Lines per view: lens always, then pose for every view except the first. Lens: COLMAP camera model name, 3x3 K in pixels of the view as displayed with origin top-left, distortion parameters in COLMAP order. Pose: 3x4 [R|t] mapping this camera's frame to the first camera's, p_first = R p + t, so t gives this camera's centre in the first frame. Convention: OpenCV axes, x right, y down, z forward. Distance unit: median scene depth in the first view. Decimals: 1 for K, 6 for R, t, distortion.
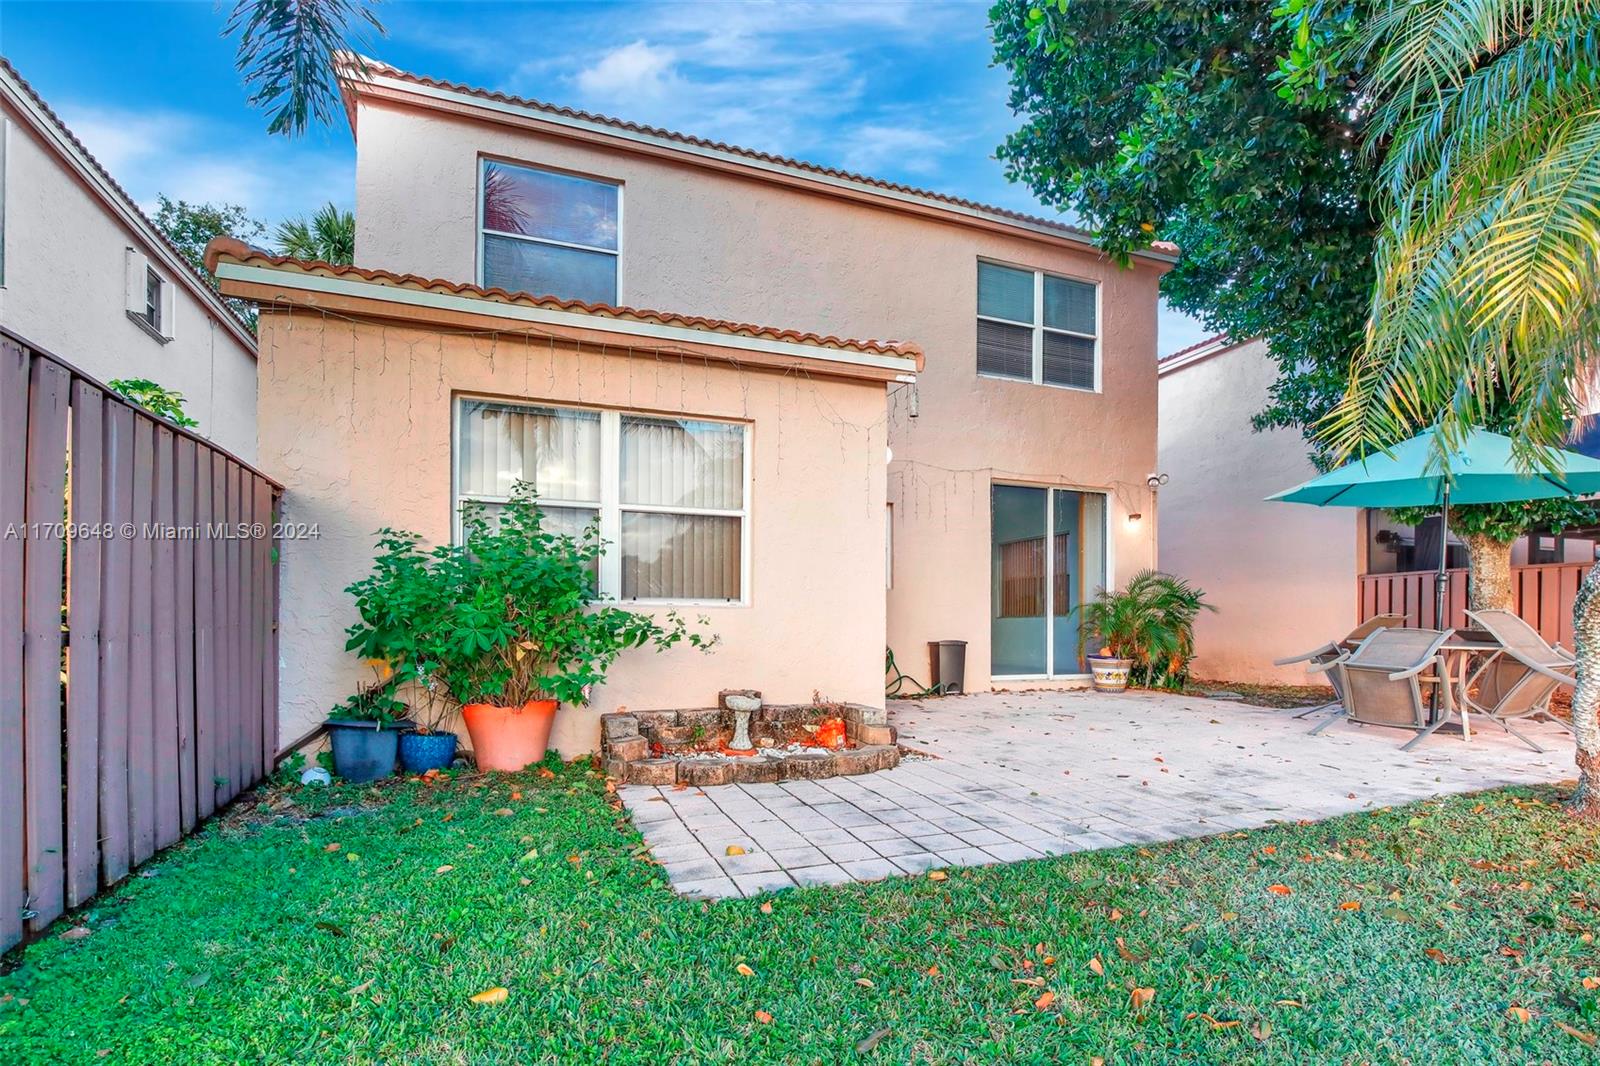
lens RADIAL K [[770.4, 0, 803.2], [0, 770.4, 619.4], [0, 0, 1]] dist [-0.017152, 0.000990]
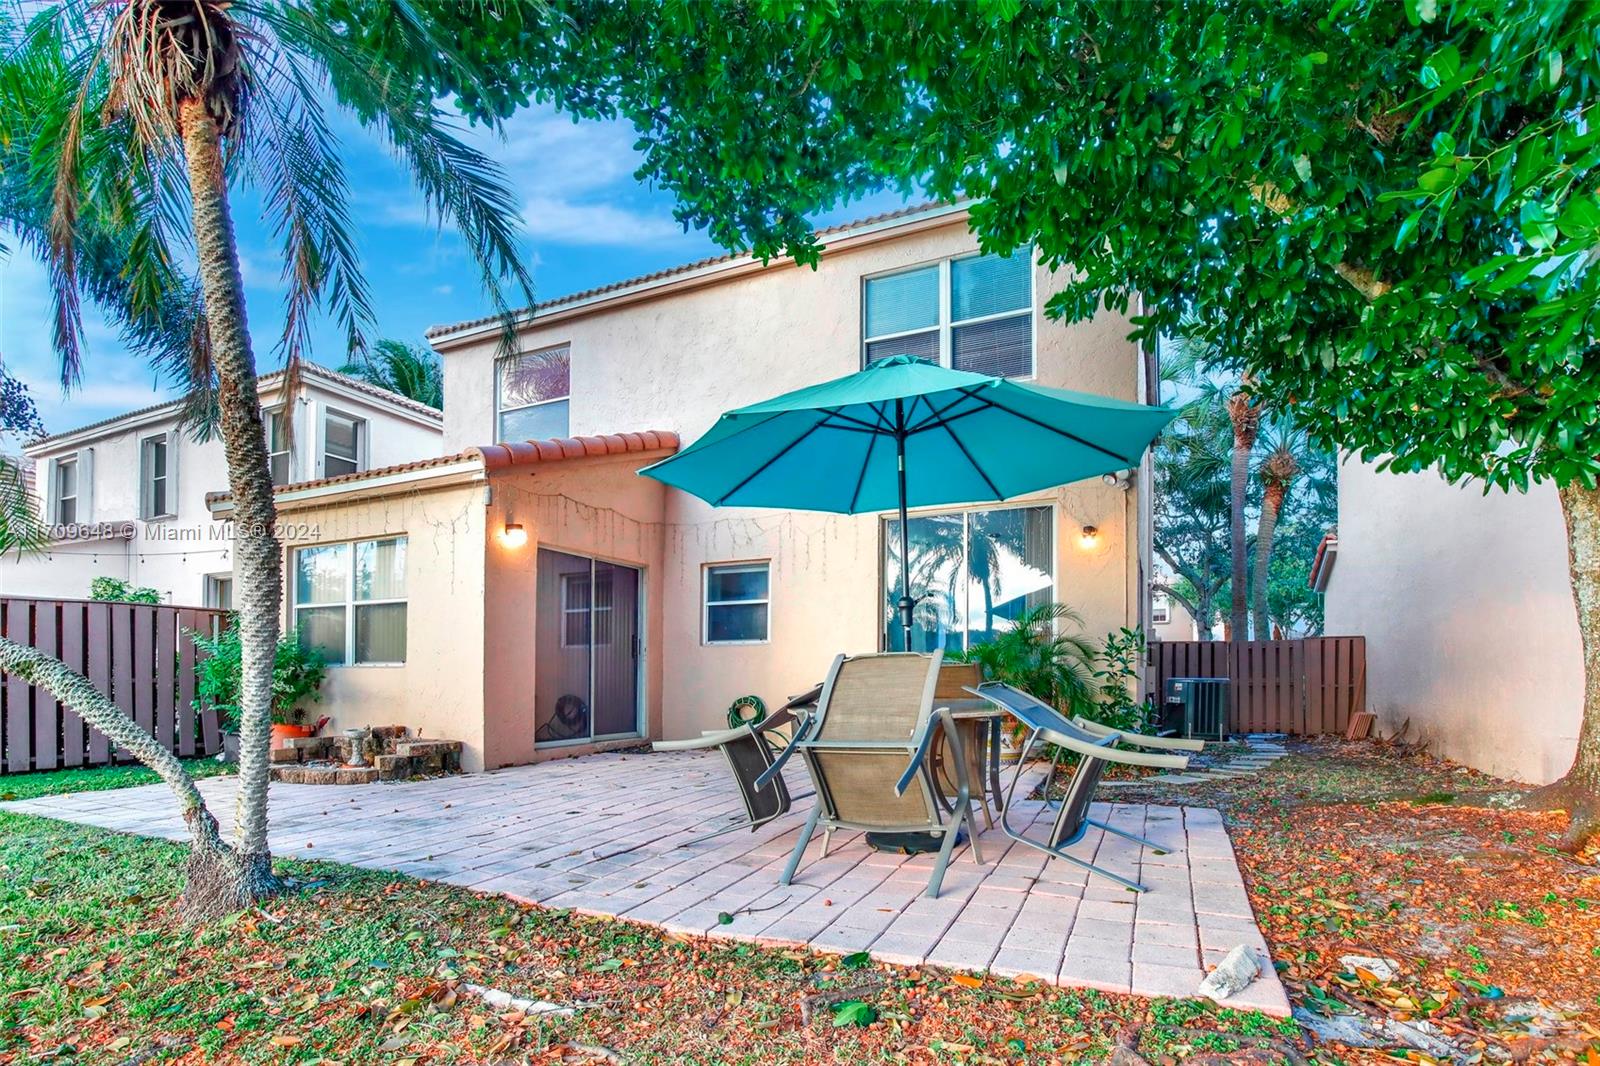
lens RADIAL K [[758.5, 0, 801.1], [0, 758.5, 676.5], [0, 0, 1]] dist [-0.020240, 0.002001]
pose [[0.712592, -0.011573, -0.701483, 0.804834], [0.009202, 0.999932, -0.007149, 0.010110], [0.701519, -0.001361, 0.712650, 0.306193]]
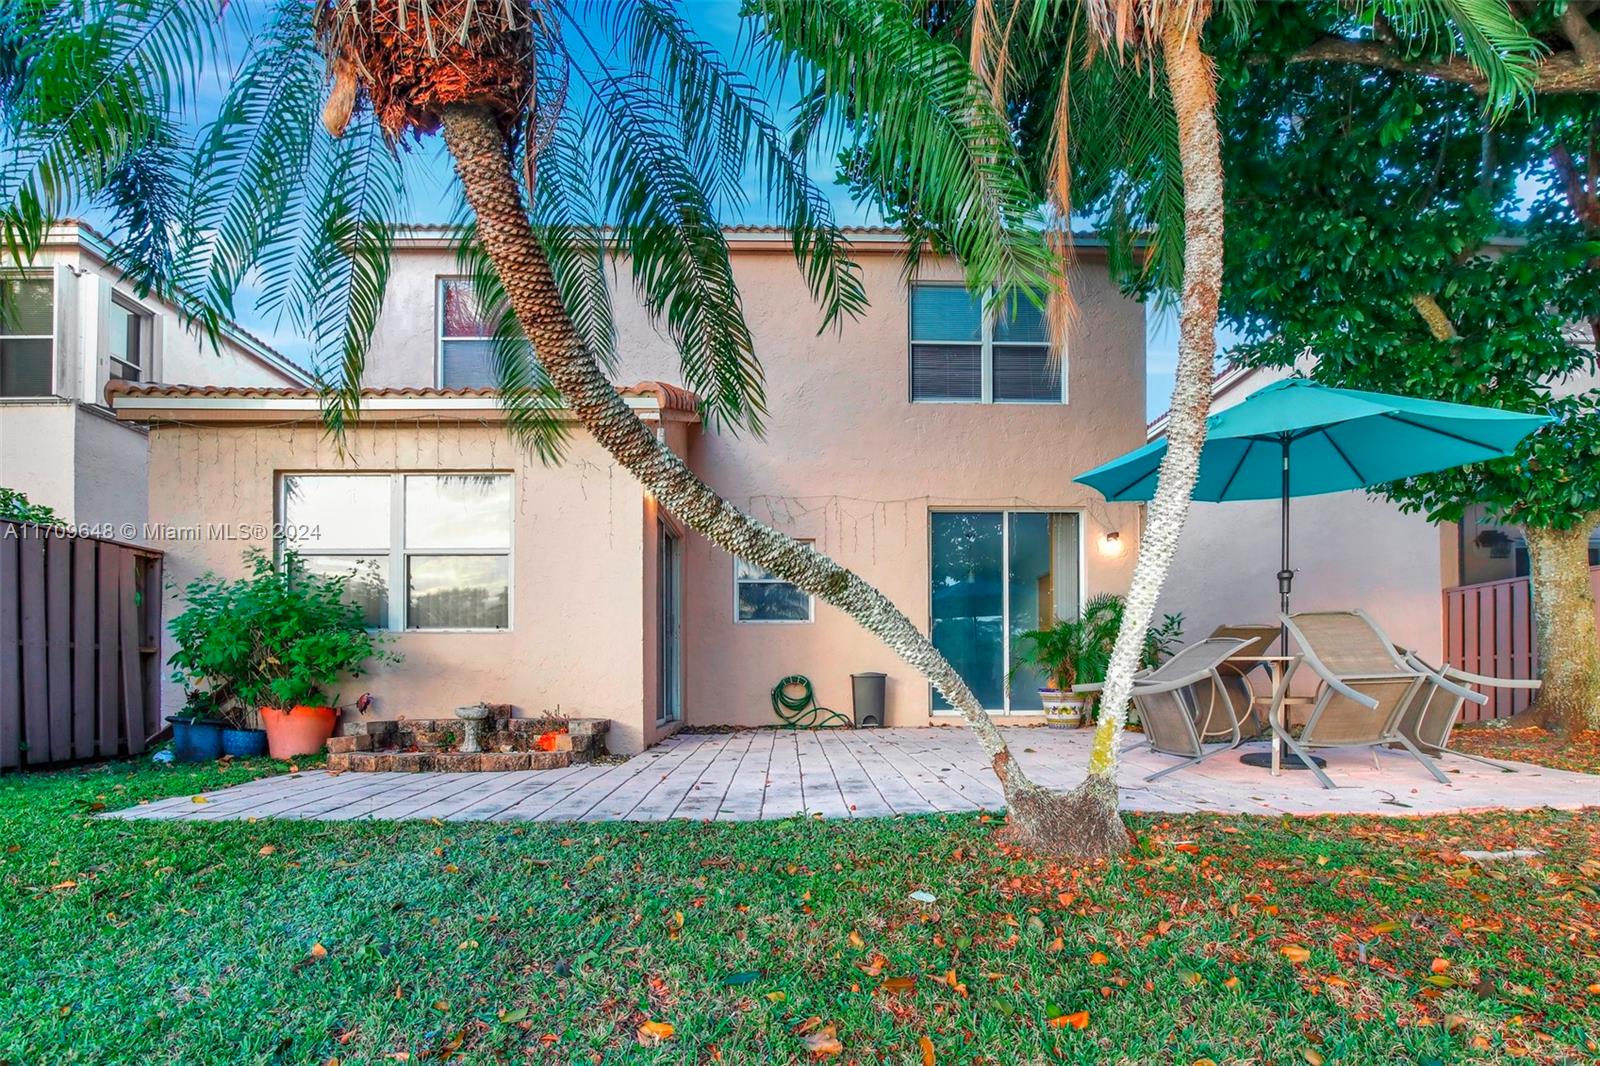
lens RADIAL K [[758.5, 0, 801.1], [0, 758.5, 676.5], [0, 0, 1]] dist [-0.020240, 0.002001]
pose [[0.943706, -0.013538, -0.330508, 0.408718], [0.011831, 0.999904, -0.007177, 0.036111], [0.330574, 0.002863, 0.943776, 0.047010]]
